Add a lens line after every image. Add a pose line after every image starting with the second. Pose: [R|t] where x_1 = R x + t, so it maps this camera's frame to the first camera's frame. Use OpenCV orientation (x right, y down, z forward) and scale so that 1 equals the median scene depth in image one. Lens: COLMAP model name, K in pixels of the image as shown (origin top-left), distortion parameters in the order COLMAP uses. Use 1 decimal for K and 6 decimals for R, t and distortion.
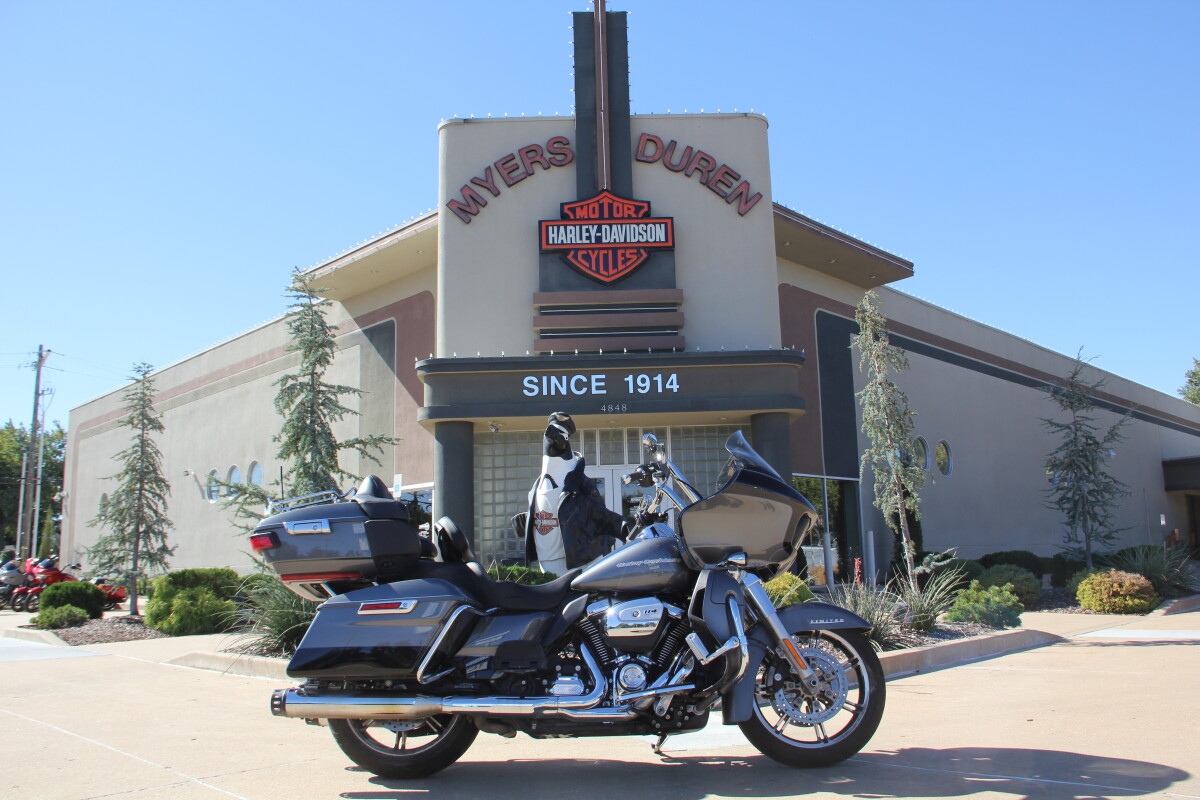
lens RADIAL K [[983.5, 0, 625.1], [0, 983.5, 400.2], [0, 0, 1]] dist [-0.120600, 0.012284]
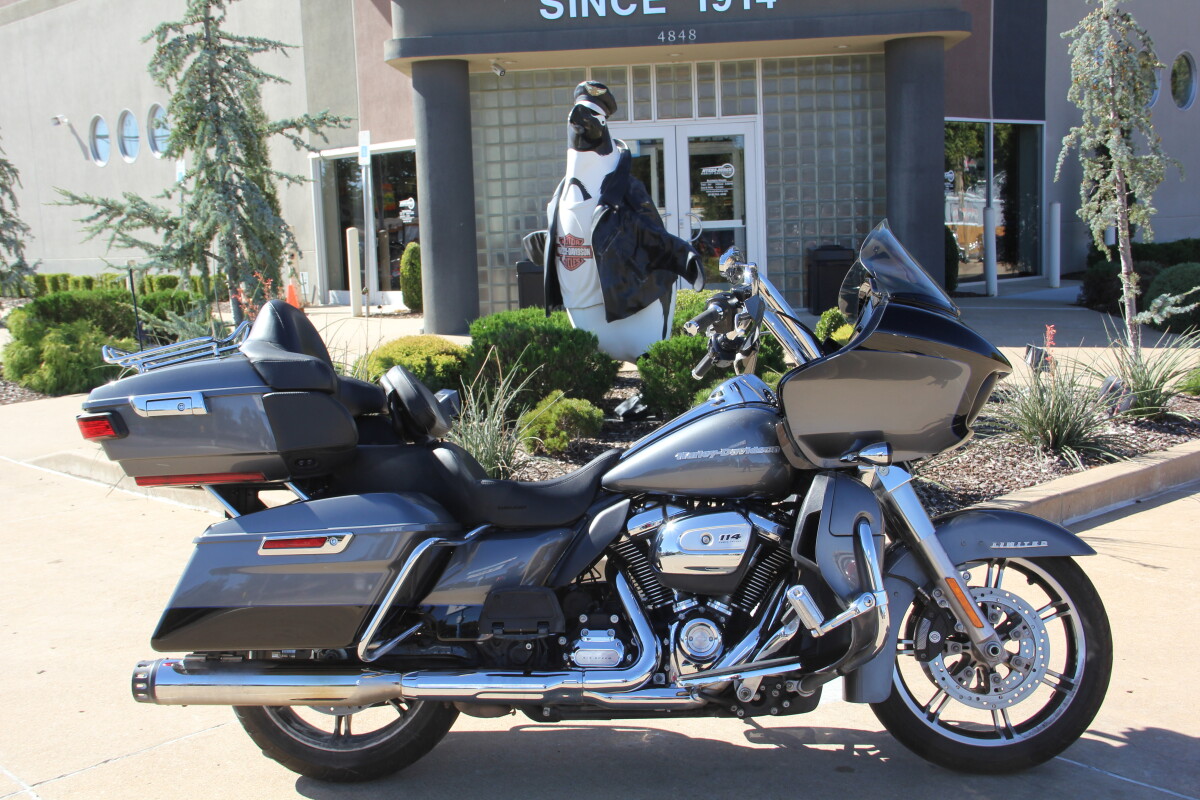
lens RADIAL K [[1364.7, 0, 610.2], [0, 1364.7, 399.7], [0, 0, 1]] dist [-0.054006, 0.375561]
pose [[0.998027, -0.000929, -0.062784, 0.001966], [0.019475, 0.955160, 0.295449, -0.053381], [0.059694, -0.296089, 0.953293, 0.086595]]
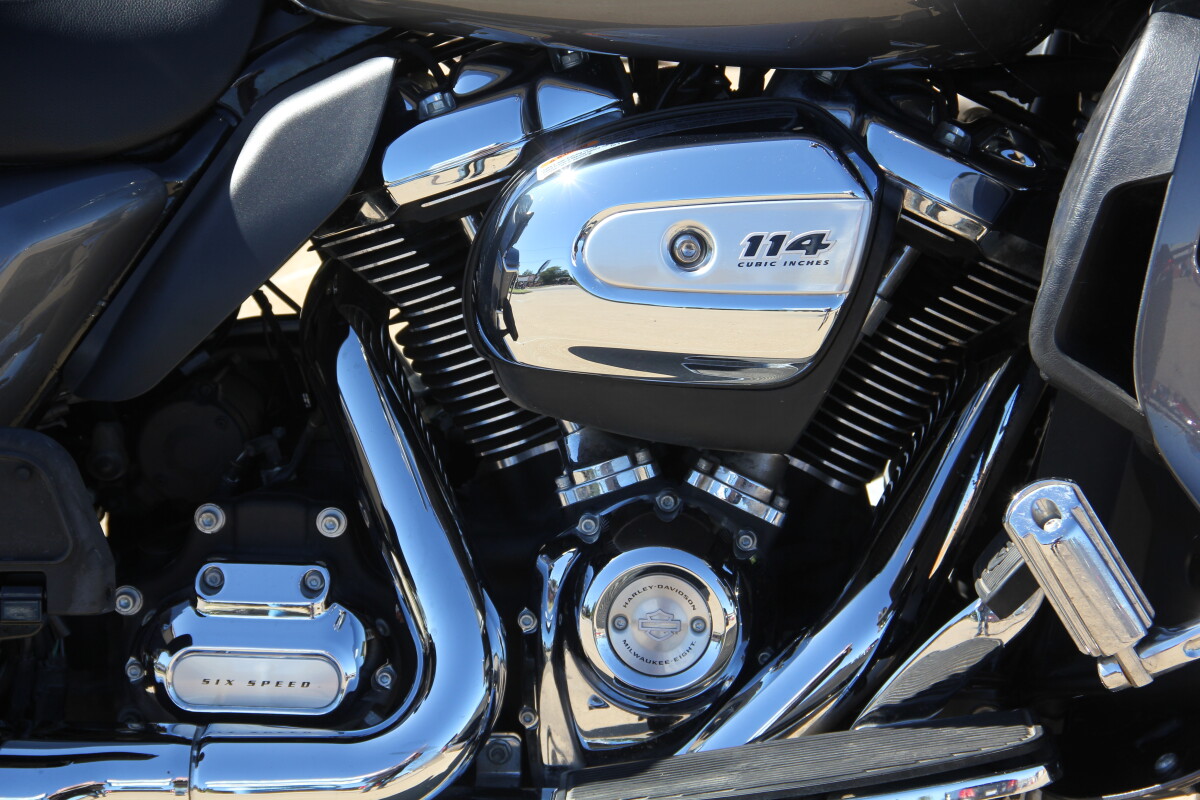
lens RADIAL K [[3501.1, 0, 600.0], [0, 3501.1, 400.0], [0, 0, 1]] dist [0.543303, 0.068502]
pose [[0.998452, 0.031570, -0.045800, 0.010007], [-0.001274, 0.836111, 0.548559, -0.028344], [0.055612, -0.547651, 0.834856, 0.228028]]
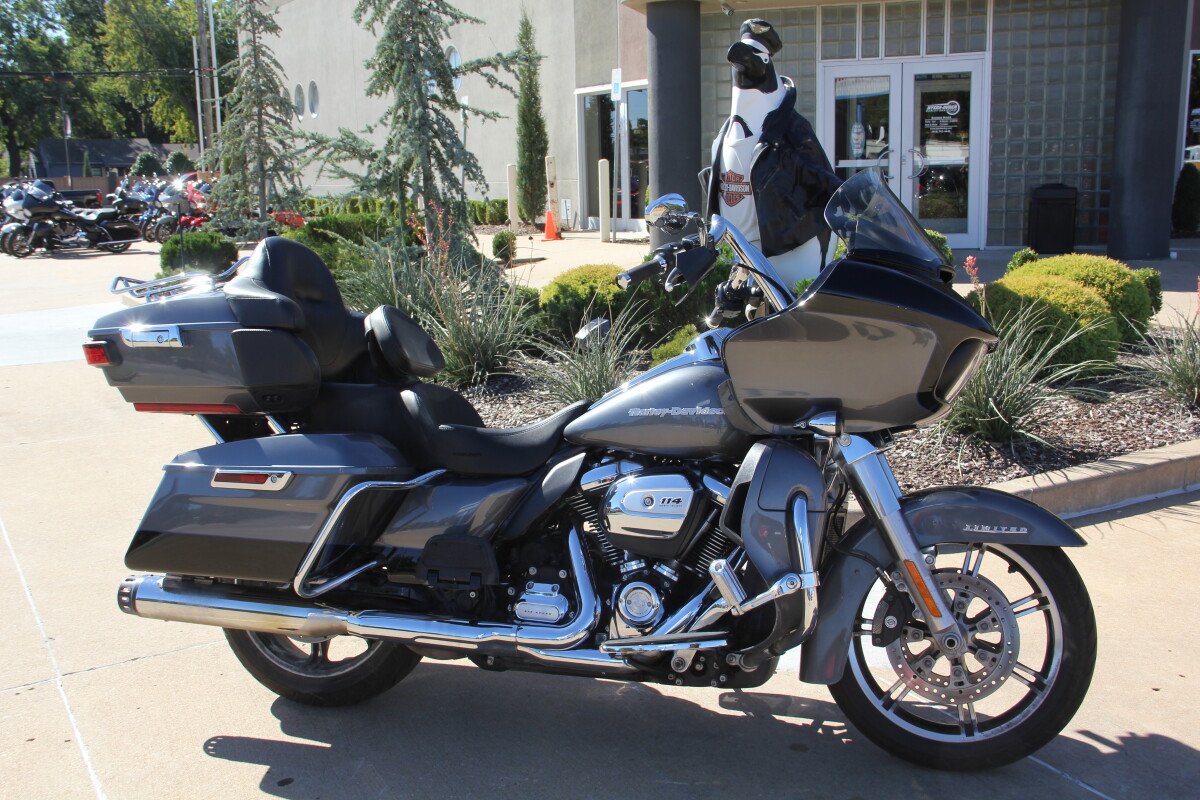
lens RADIAL K [[1250.5, 0, 614.7], [0, 1250.5, 401.8], [0, 0, 1]] dist [-0.082806, 0.284072]
pose [[0.960676, 0.055775, -0.272011, 0.084357], [0.045291, 0.935024, 0.351680, -0.045780], [0.273952, -0.350170, 0.895729, 0.146750]]
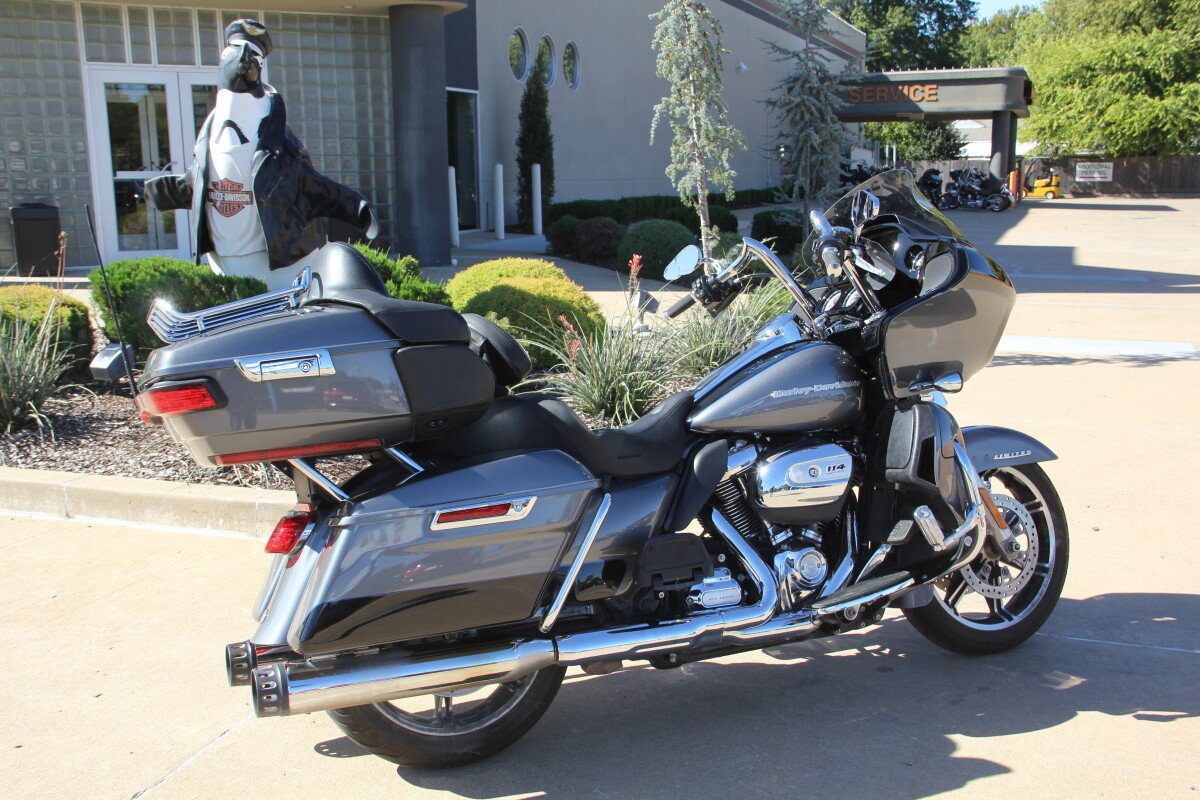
lens RADIAL K [[1250.5, 0, 614.7], [0, 1250.5, 401.8], [0, 0, 1]] dist [-0.082806, 0.284072]
pose [[0.911104, -0.053217, 0.408727, -0.193436], [-0.089682, 0.942277, 0.322599, -0.035205], [-0.402302, -0.330577, 0.853740, 0.157327]]
